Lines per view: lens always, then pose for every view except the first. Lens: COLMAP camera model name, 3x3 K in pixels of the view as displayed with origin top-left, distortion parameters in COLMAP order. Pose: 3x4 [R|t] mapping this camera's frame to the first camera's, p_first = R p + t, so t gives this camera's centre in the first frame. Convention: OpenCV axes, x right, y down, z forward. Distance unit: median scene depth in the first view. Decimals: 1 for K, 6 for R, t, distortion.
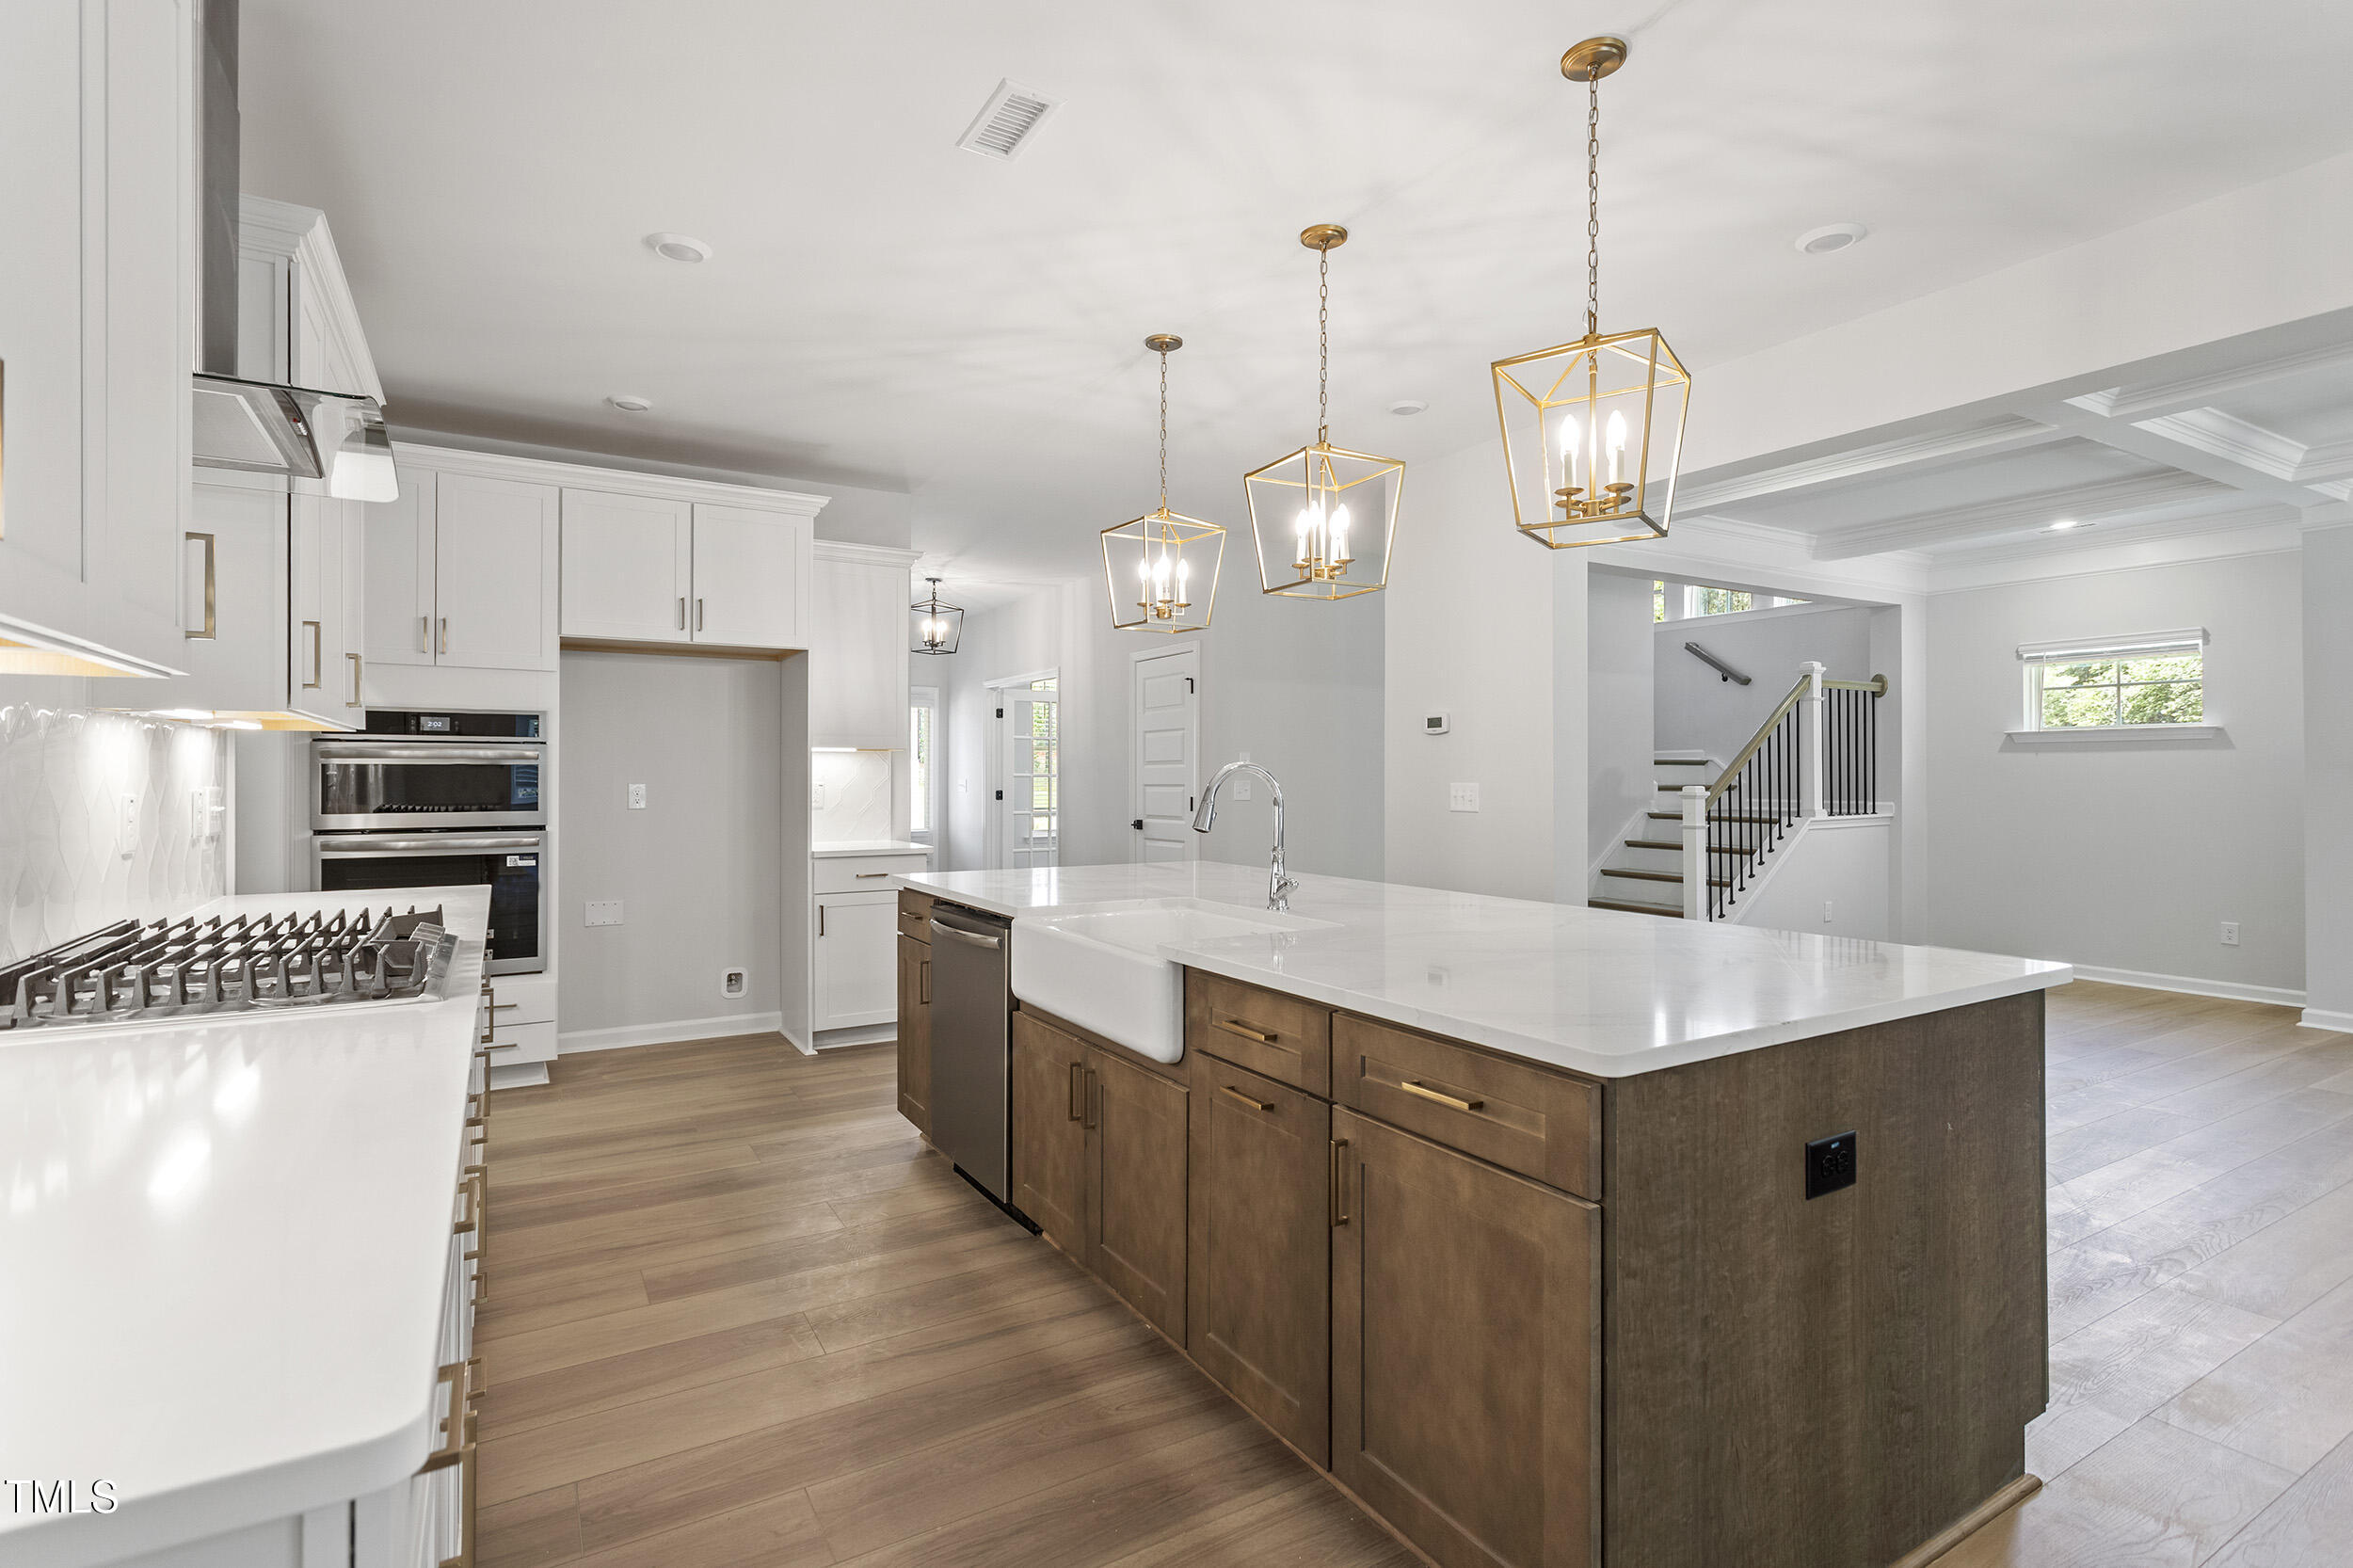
lens RADIAL K [[1137.5, 0, 1178.1], [0, 1137.5, 771.9], [0, 0, 1]] dist [0.000428, -0.000165]
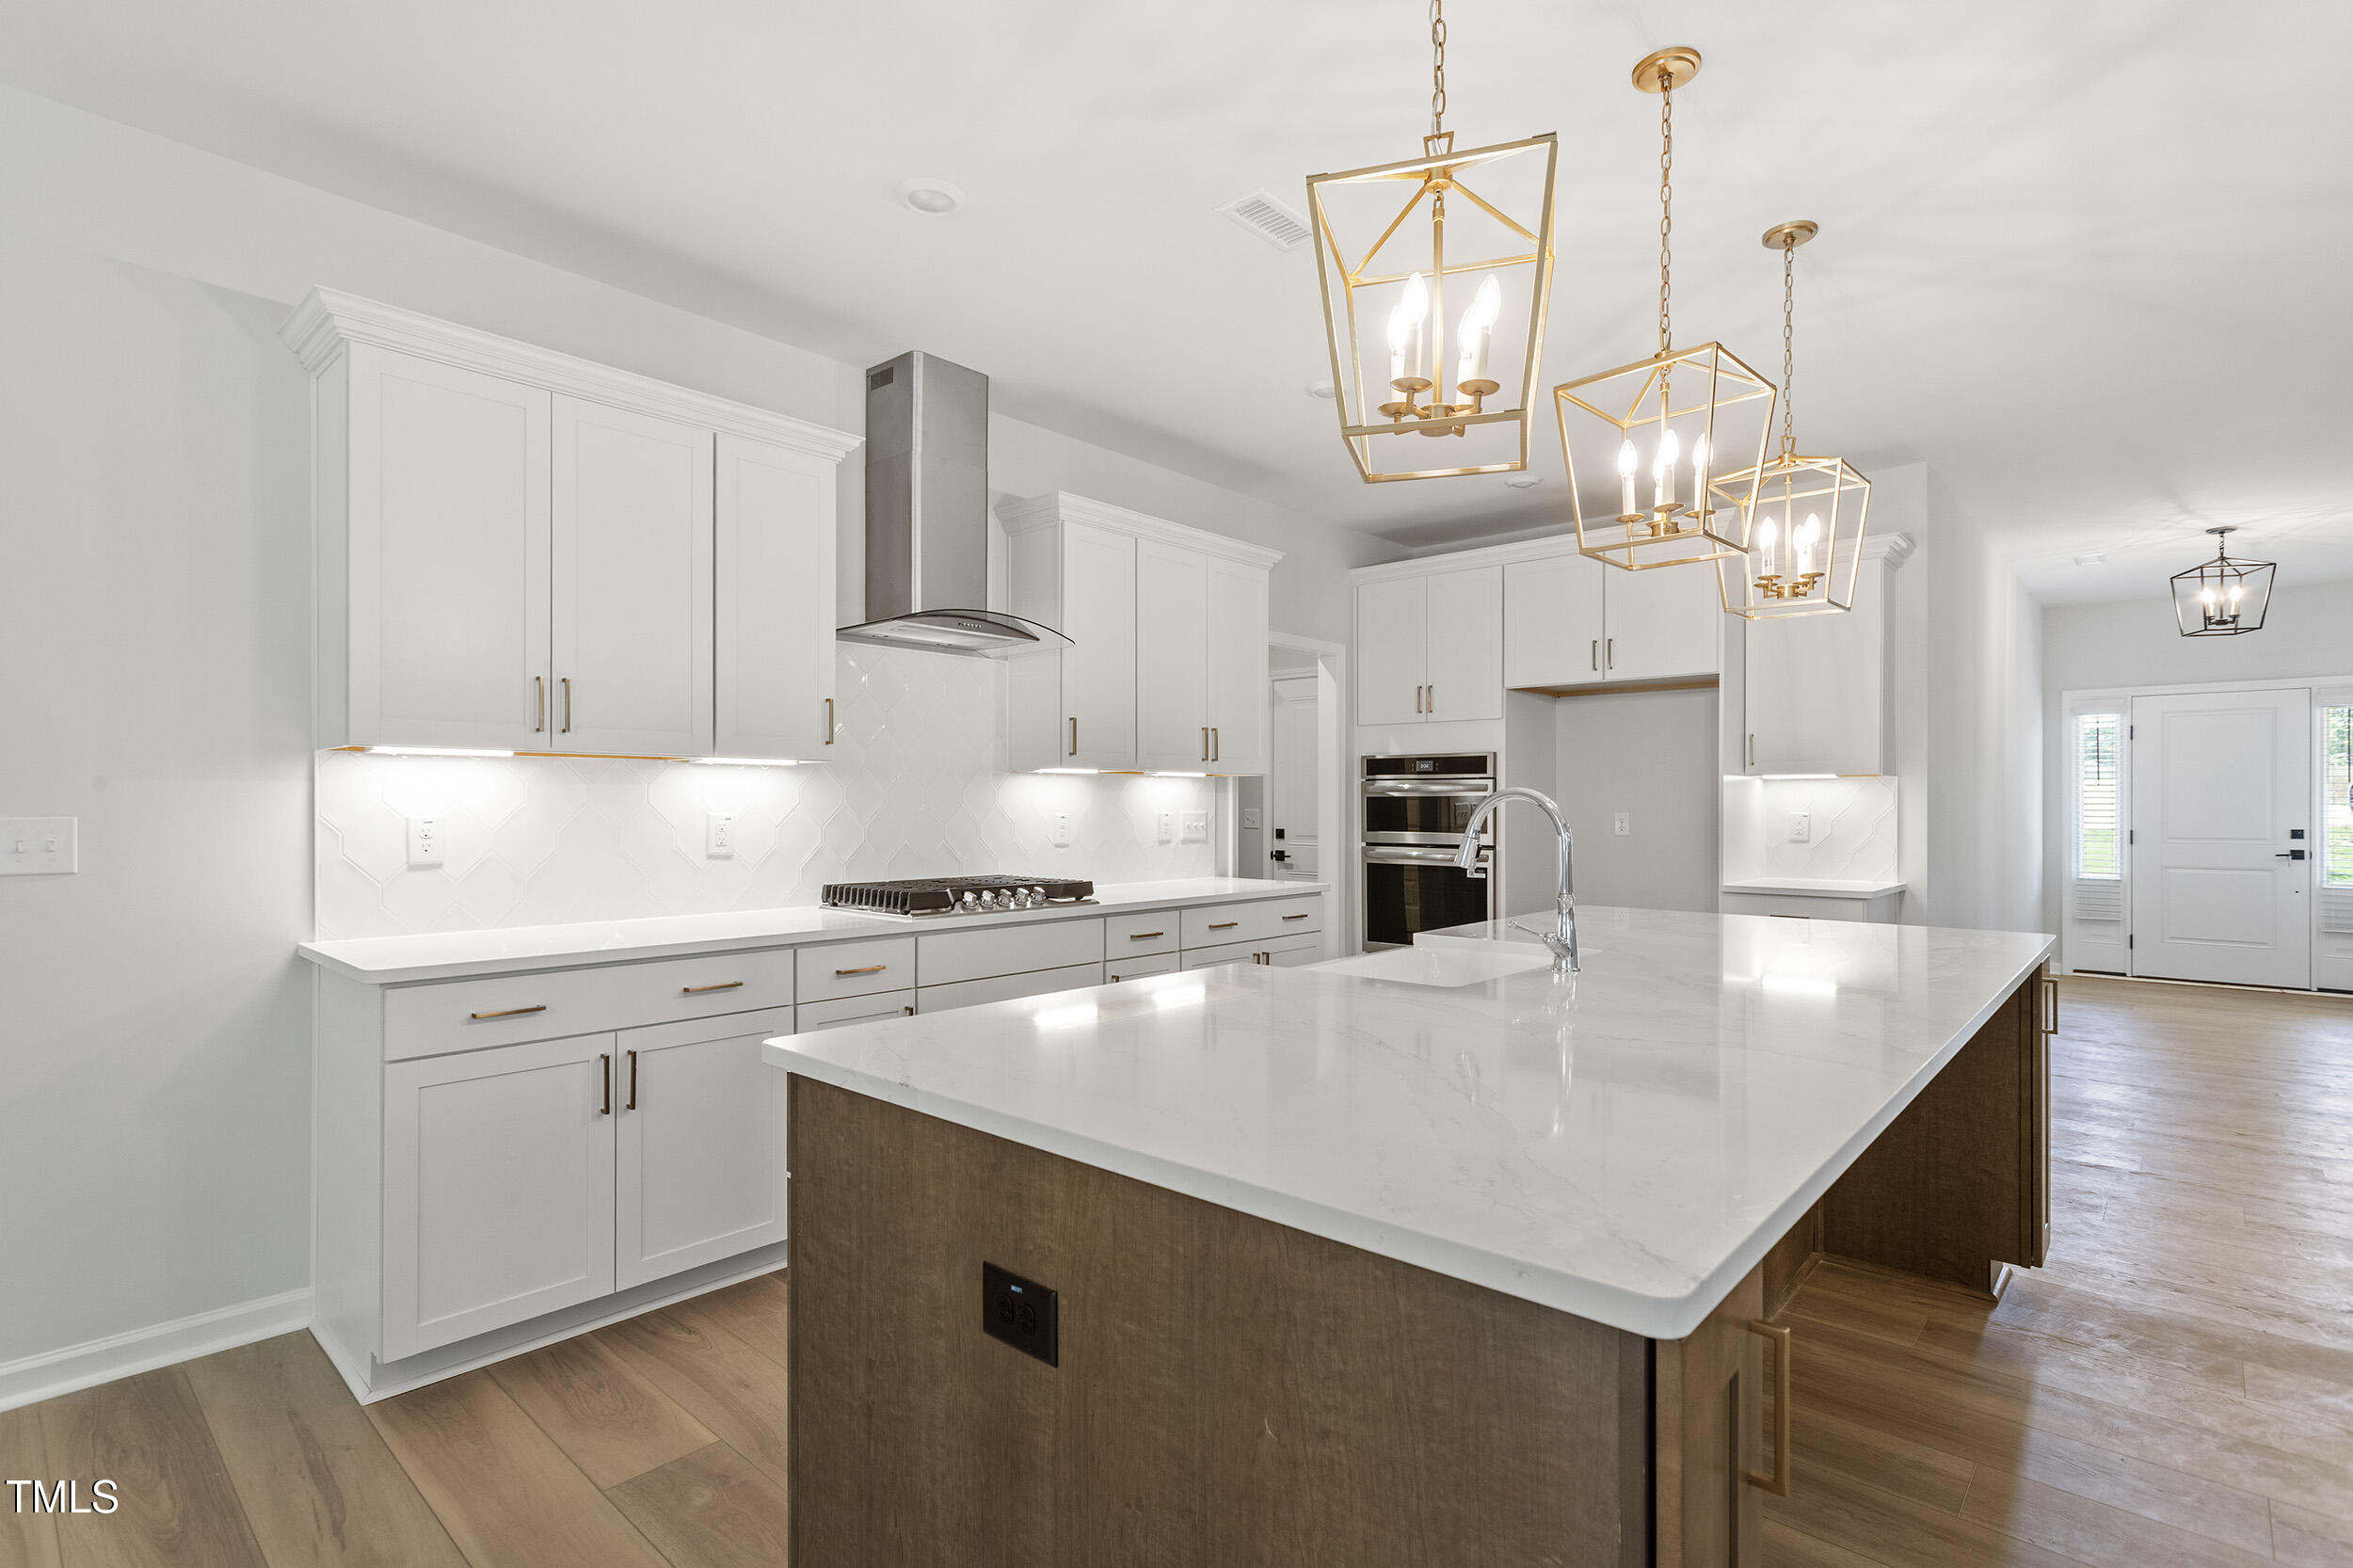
lens RADIAL K [[1112.6, 0, 1177.4], [0, 1112.6, 803.3], [0, 0, 1]] dist [-0.000471, 0.000390]
pose [[0.293921, -0.001652, -0.955828, 0.643734], [0.002622, 0.999996, -0.000922, 0.002589], [0.955826, -0.002235, 0.293924, 0.432136]]
